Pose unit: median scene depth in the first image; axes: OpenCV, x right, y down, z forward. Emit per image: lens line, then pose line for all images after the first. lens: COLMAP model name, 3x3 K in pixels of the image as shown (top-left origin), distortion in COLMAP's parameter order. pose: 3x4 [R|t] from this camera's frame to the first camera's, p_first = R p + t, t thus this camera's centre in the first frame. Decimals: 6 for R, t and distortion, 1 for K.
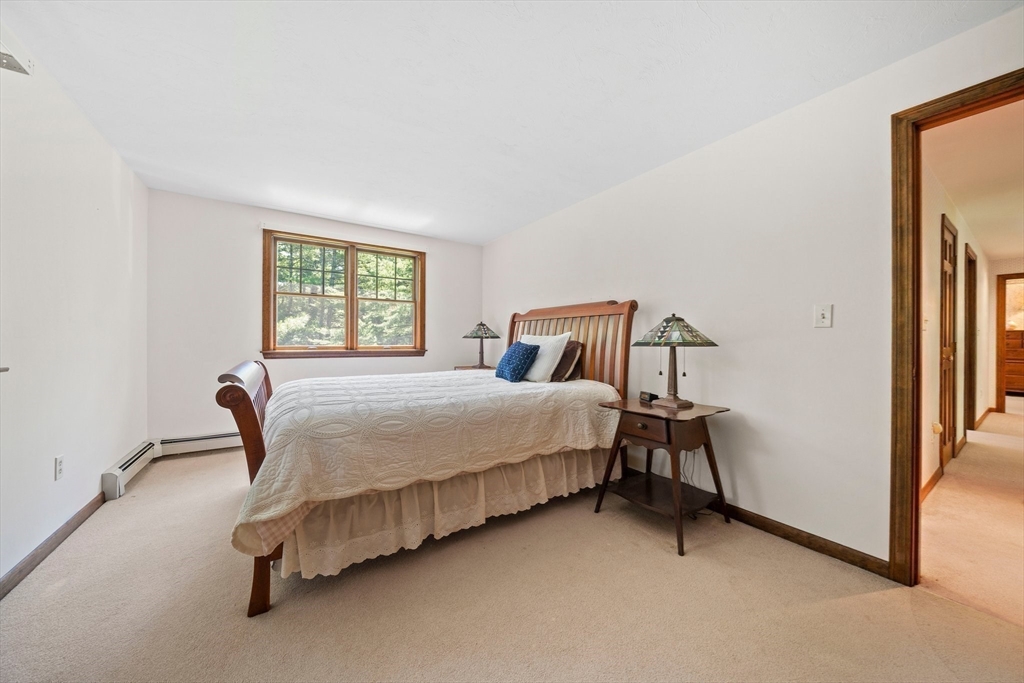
lens RADIAL K [[359.1, 0, 512.0], [0, 359.1, 341.5], [0, 0, 1]] dist [-0.000621, -0.000036]
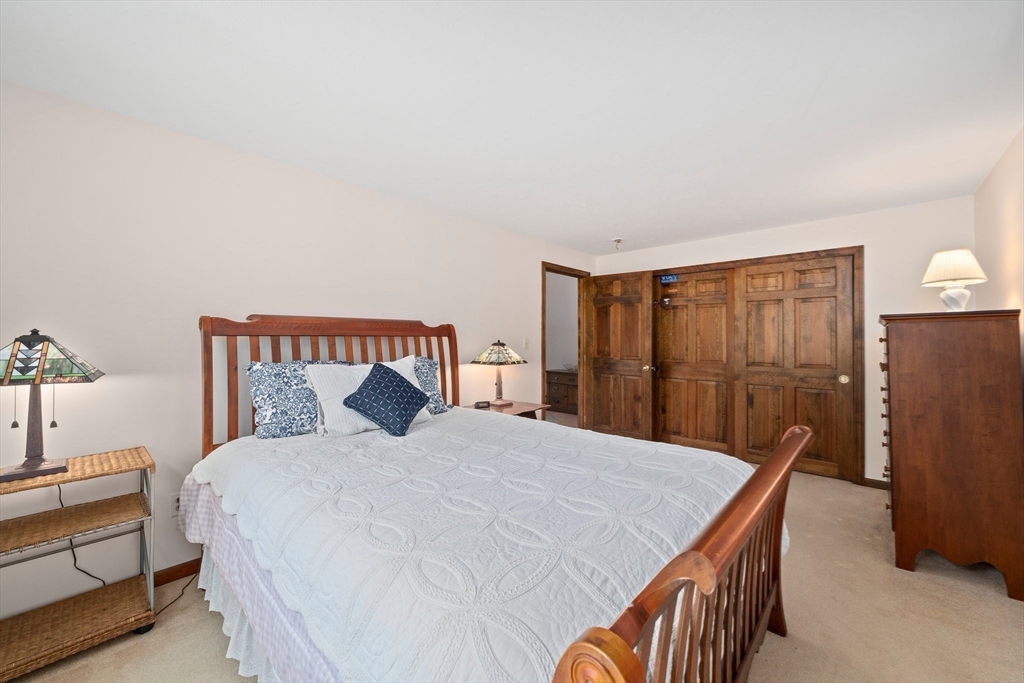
lens RADIAL K [[393.2, 0, 512.0], [0, 393.2, 341.5], [0, 0, 1]] dist [0.000895, 0.000103]
pose [[-0.246048, 0.012617, 0.969175, -0.684648], [0.027221, 0.999611, -0.006102, -0.039607], [-0.968875, 0.024881, -0.246296, 0.864321]]
